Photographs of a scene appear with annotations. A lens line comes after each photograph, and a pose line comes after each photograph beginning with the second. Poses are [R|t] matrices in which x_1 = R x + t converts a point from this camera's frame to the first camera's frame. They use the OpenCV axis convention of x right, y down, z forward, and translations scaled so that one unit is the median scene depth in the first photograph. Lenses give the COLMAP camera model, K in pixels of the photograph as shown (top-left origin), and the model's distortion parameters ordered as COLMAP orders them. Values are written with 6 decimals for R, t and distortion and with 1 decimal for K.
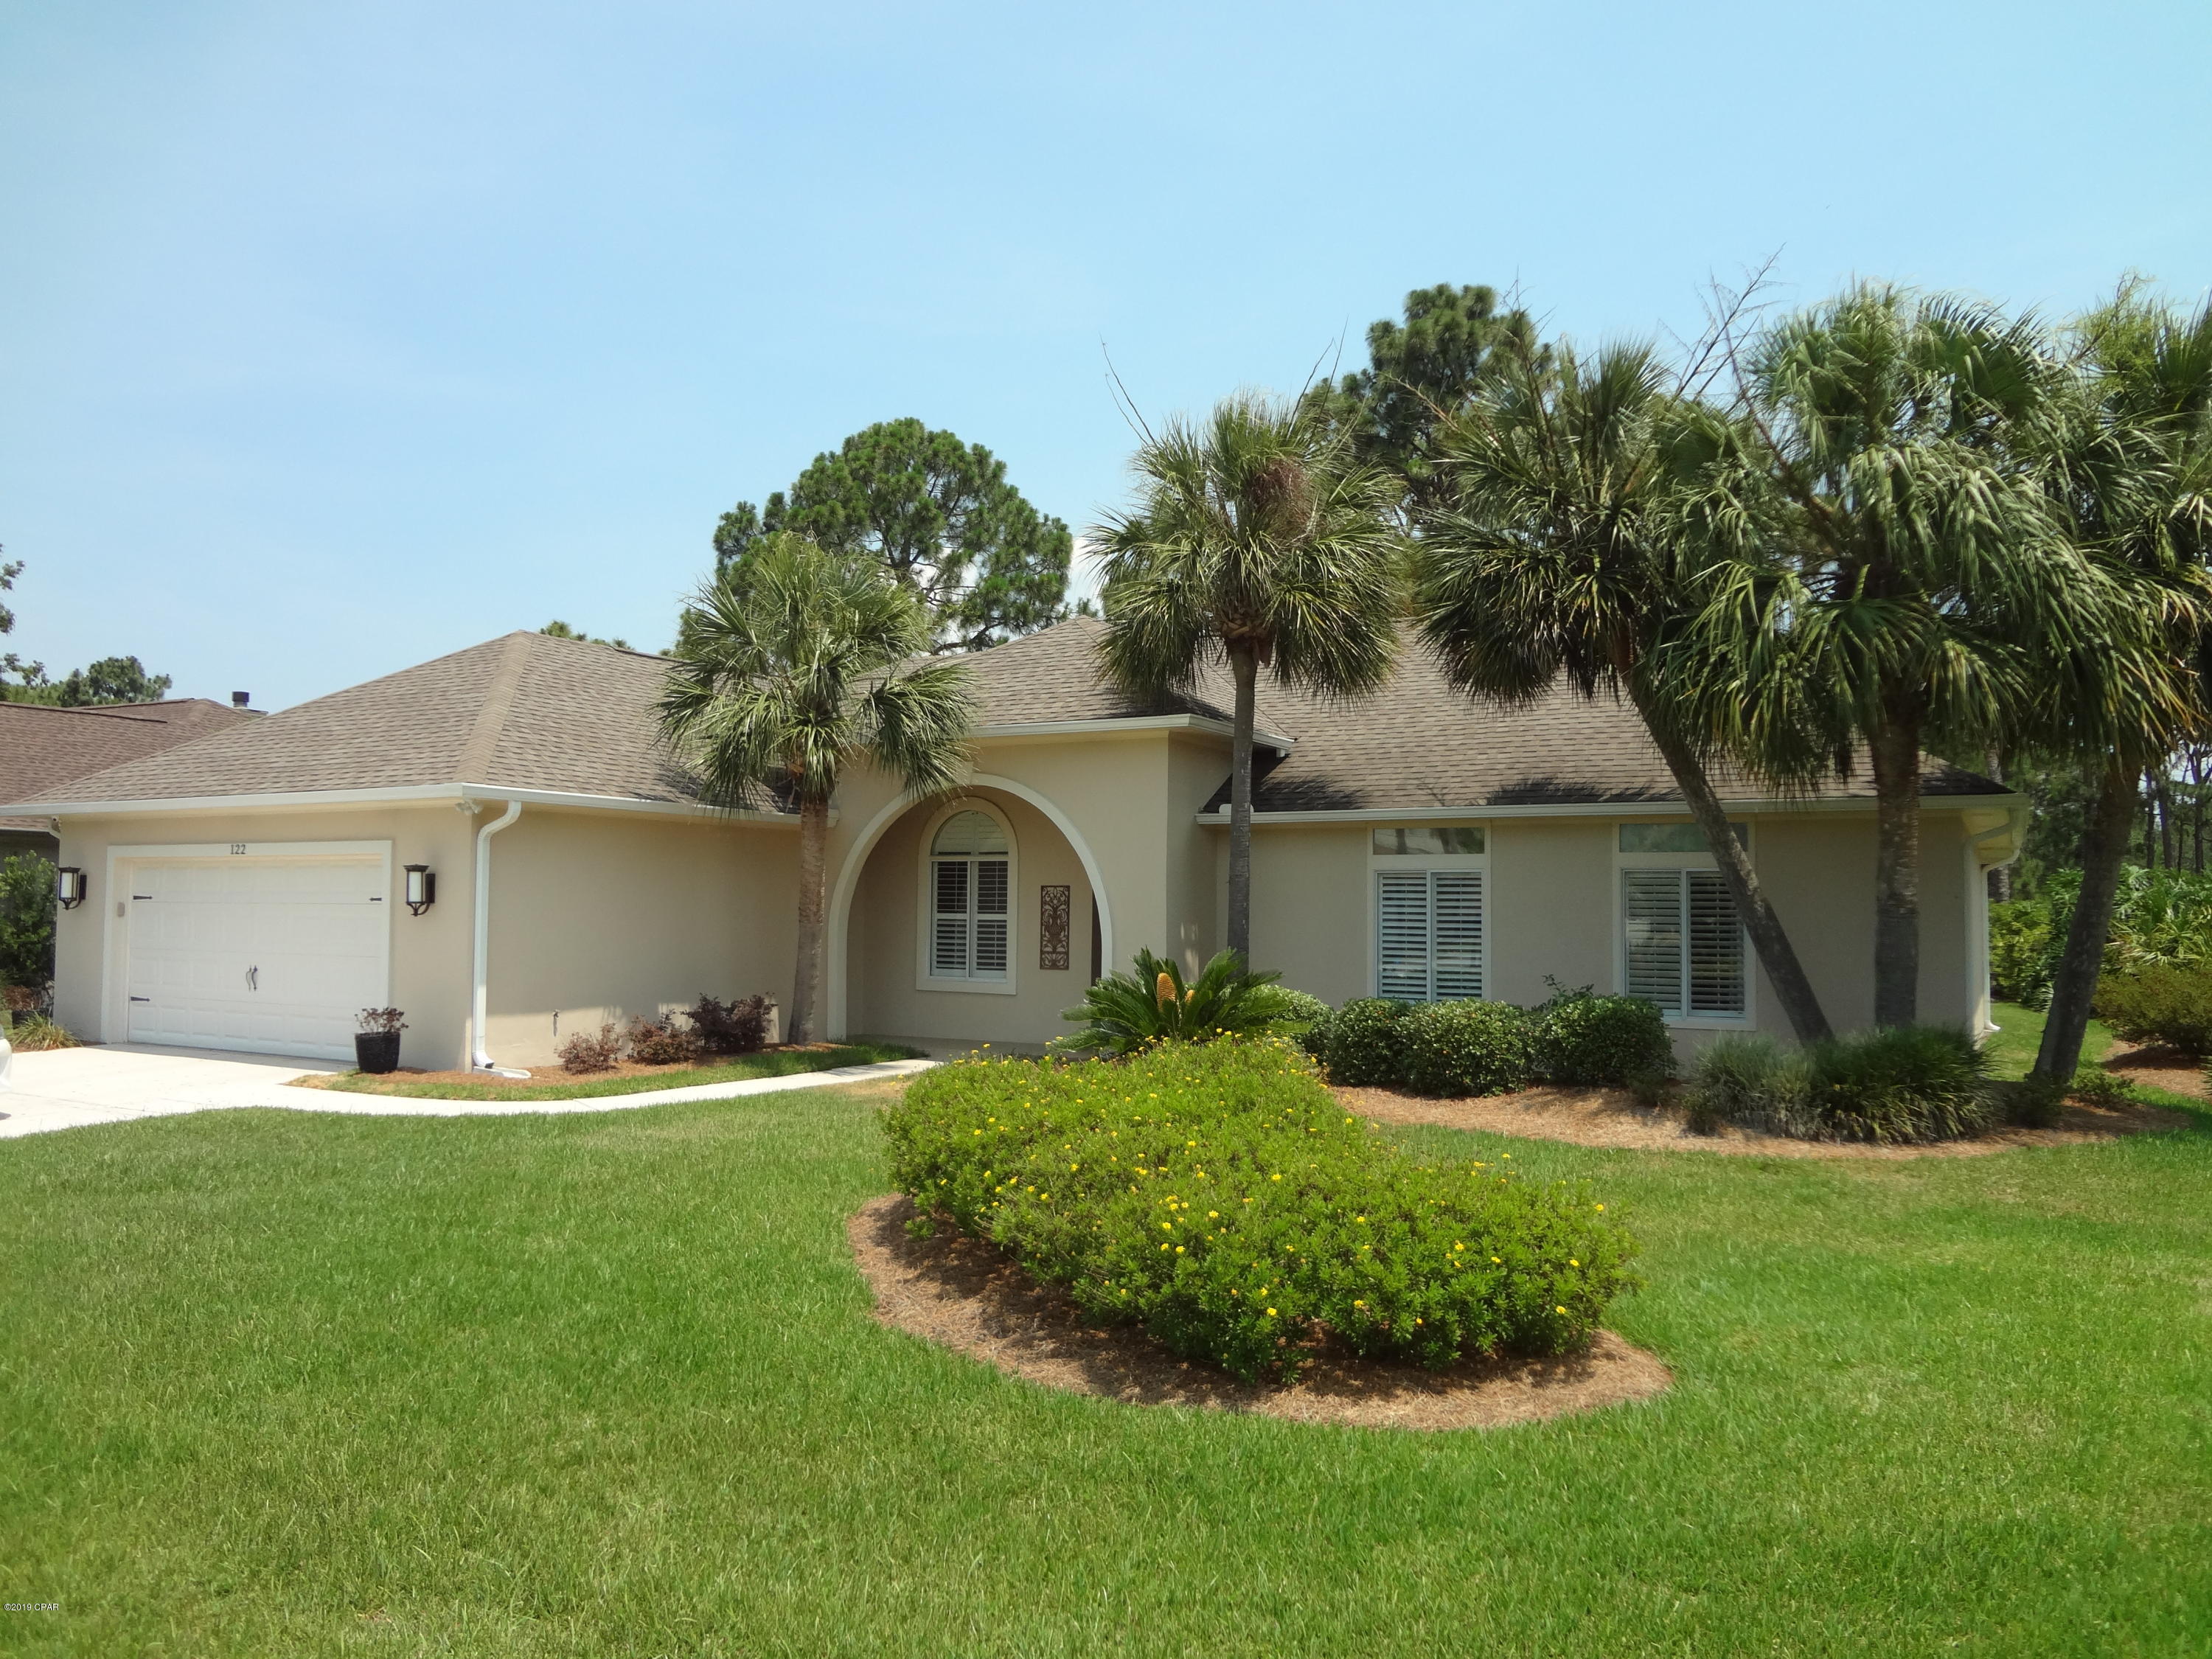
lens RADIAL K [[1653.4, 0, 1114.5], [0, 1653.4, 814.5], [0, 0, 1]] dist [-0.037807, 0.001988]
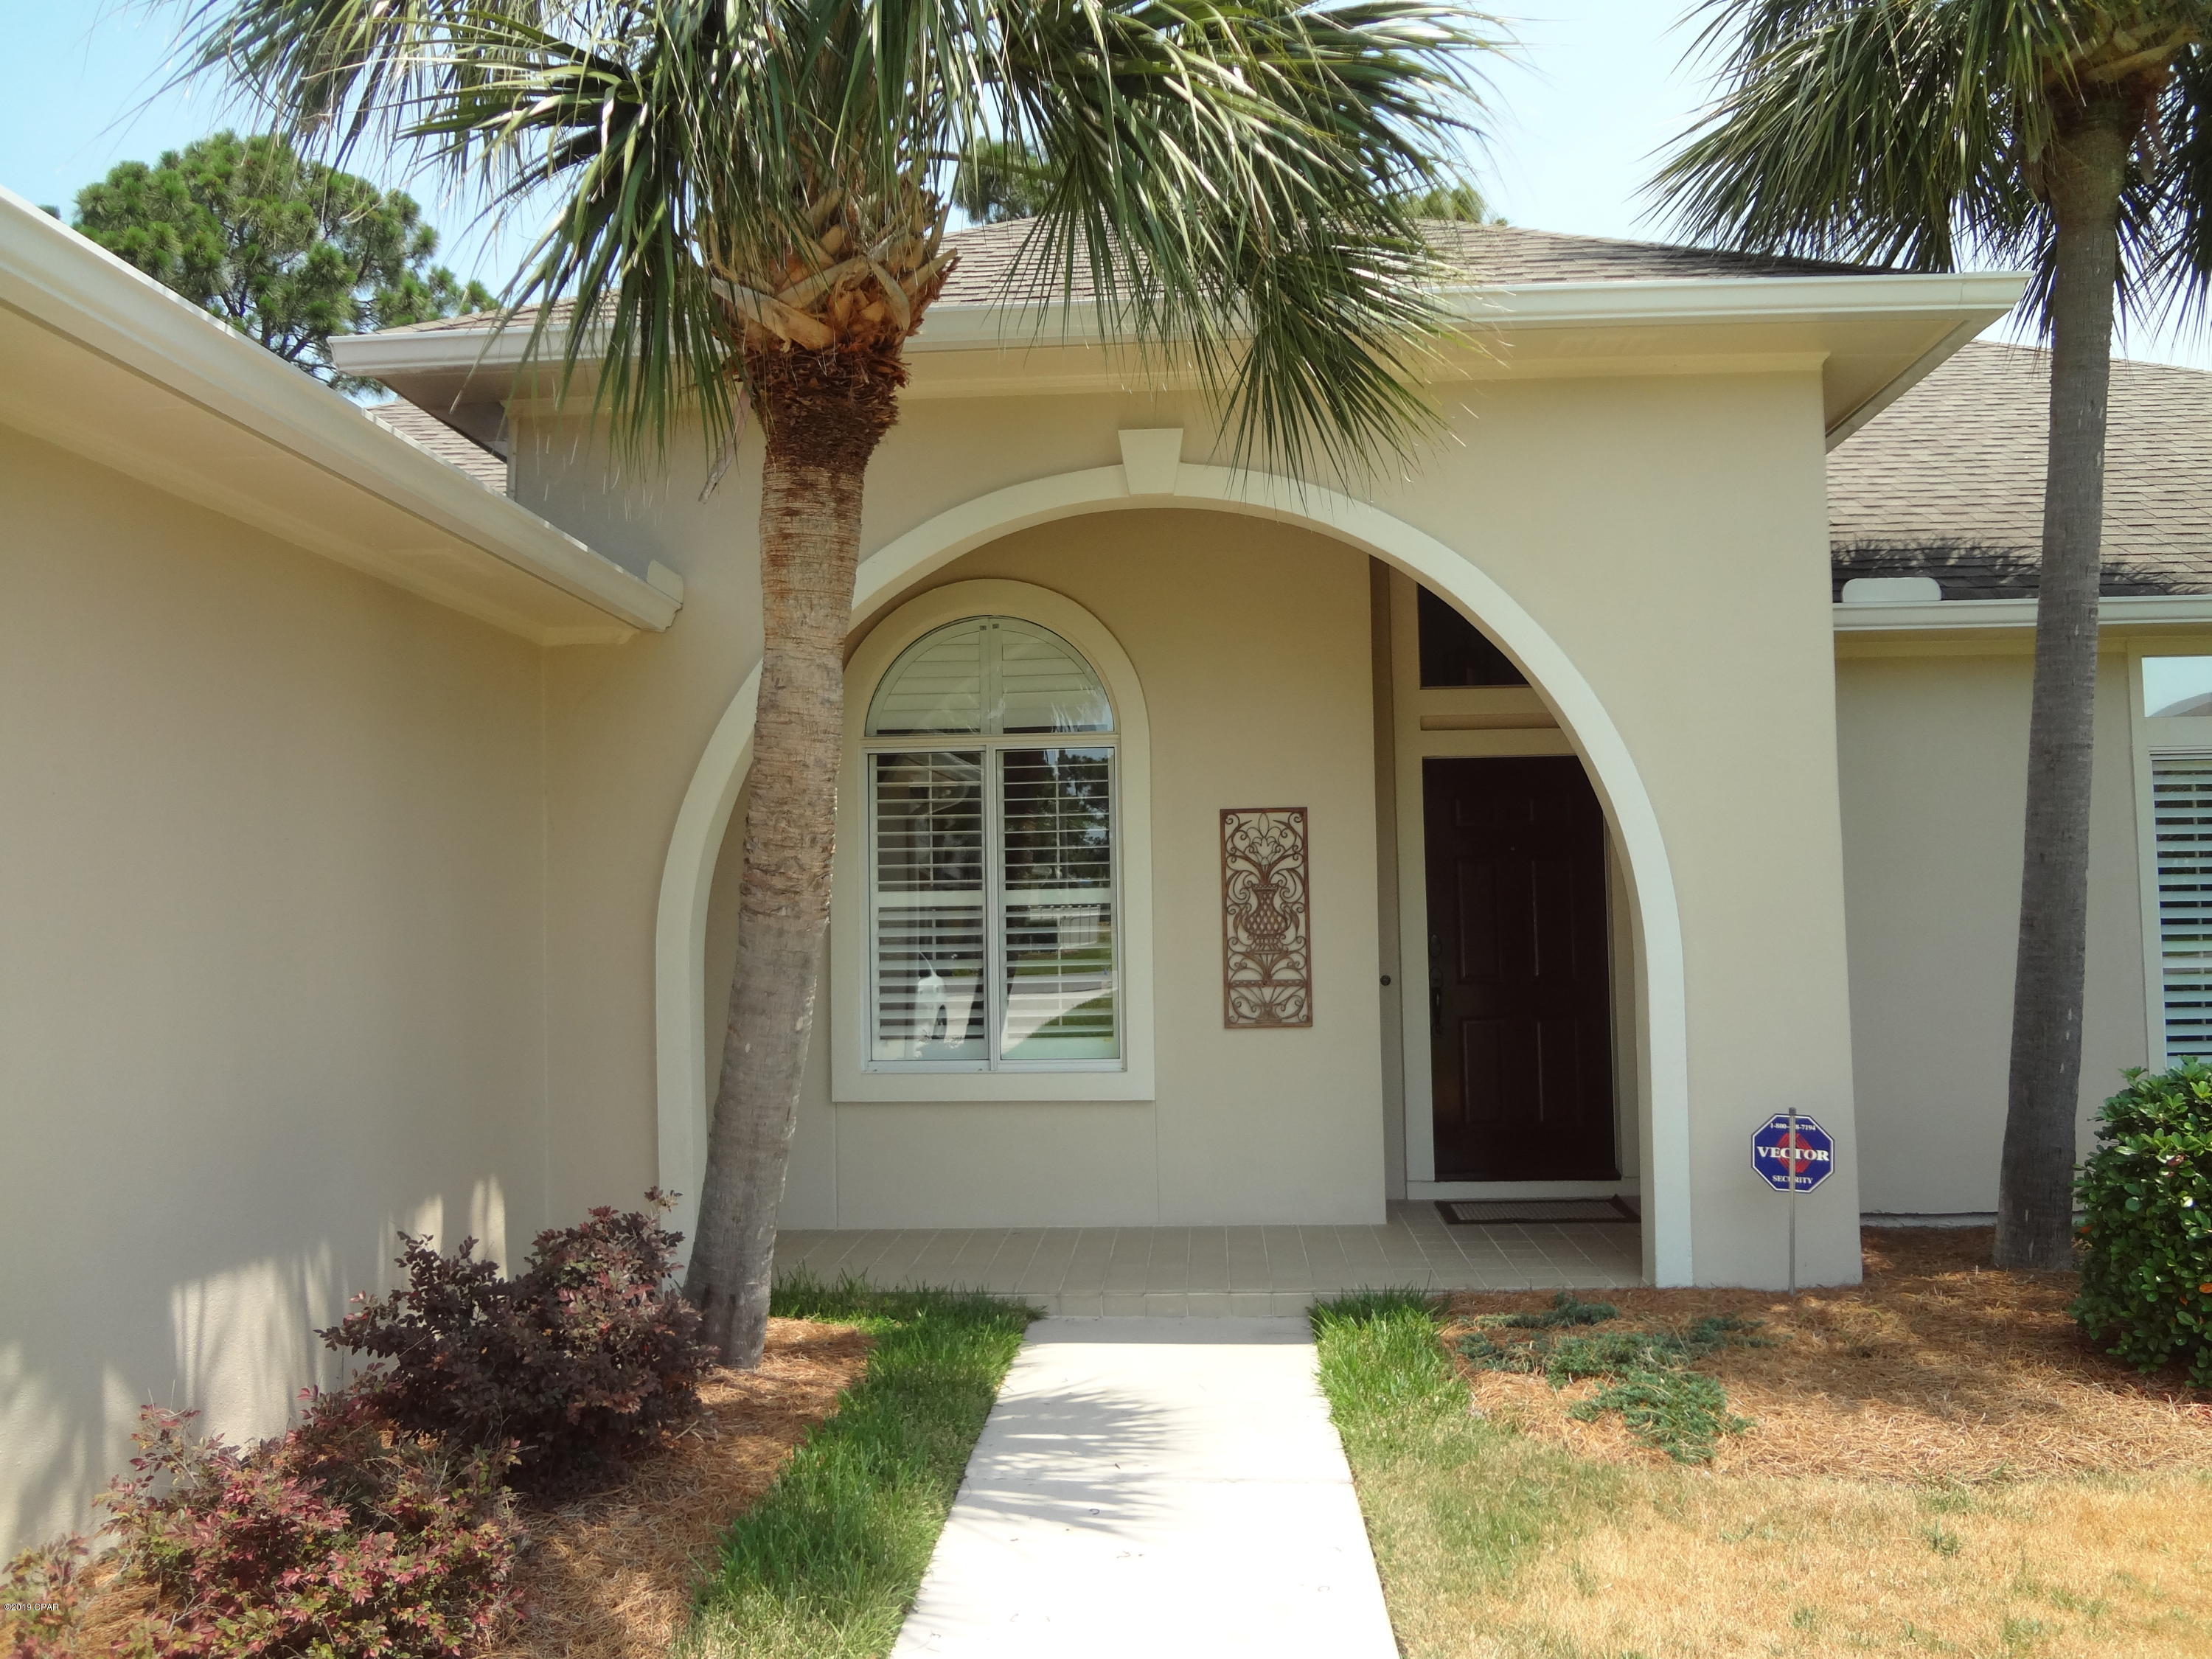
lens RADIAL K [[1653.4, 0, 1114.5], [0, 1653.4, 814.5], [0, 0, 1]] dist [-0.037807, 0.001988]
pose [[0.900287, 0.000080, 0.435297, -0.224417], [0.002925, 0.999976, -0.006234, 0.044911], [-0.435287, 0.006886, 0.900265, 0.644412]]
